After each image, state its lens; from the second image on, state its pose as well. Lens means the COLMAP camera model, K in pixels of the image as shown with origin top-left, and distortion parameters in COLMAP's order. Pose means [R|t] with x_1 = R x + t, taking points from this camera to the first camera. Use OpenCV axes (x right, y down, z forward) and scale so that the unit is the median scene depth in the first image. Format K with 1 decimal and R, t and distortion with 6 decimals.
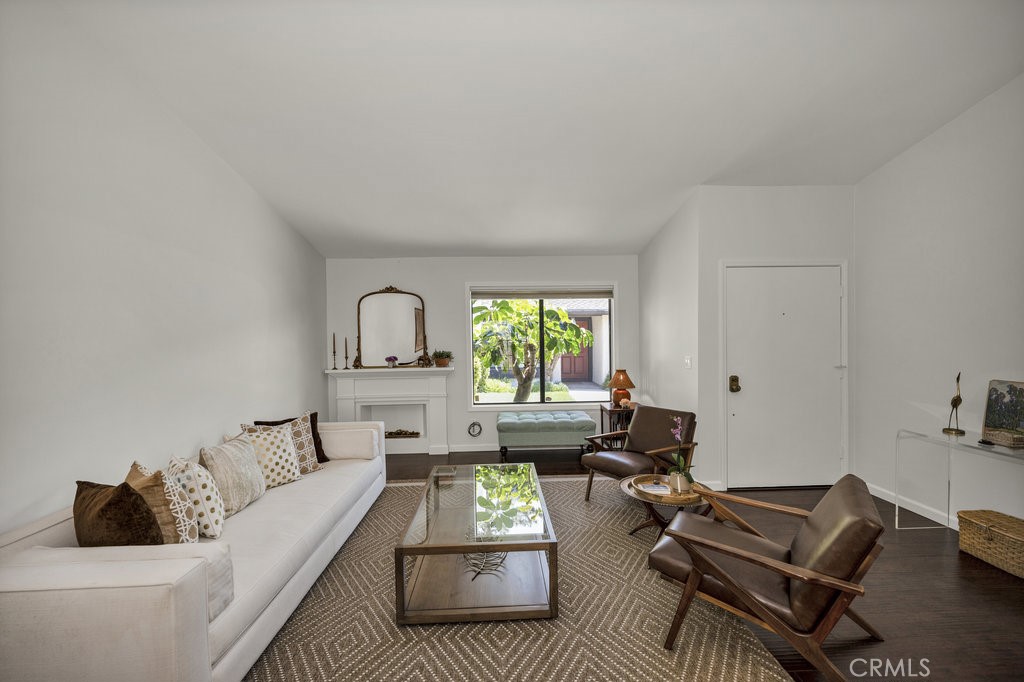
lens RADIAL K [[423.0, 0, 513.3], [0, 423.0, 339.5], [0, 0, 1]] dist [0.004302, 0.000296]
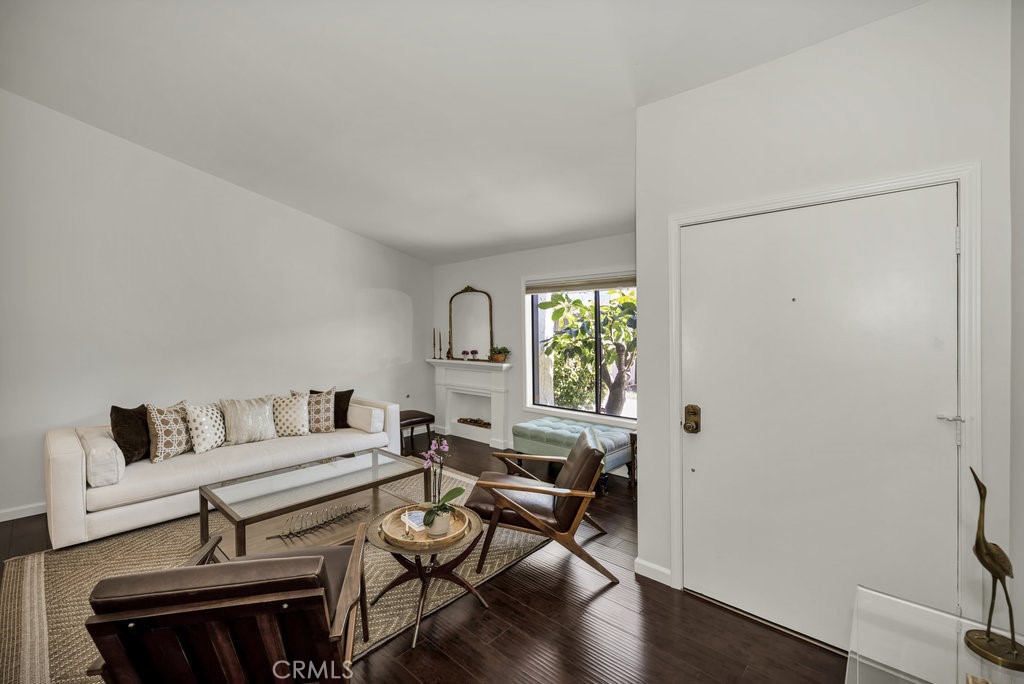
lens RADIAL K [[423.0, 0, 510.5], [0, 423.0, 337.4], [0, 0, 1]] dist [0.004302, 0.000296]
pose [[0.717806, 0.023543, -0.695845, 0.554227], [-0.019967, 0.999713, 0.013226, -0.009871], [0.695957, 0.004400, 0.718070, 0.289356]]
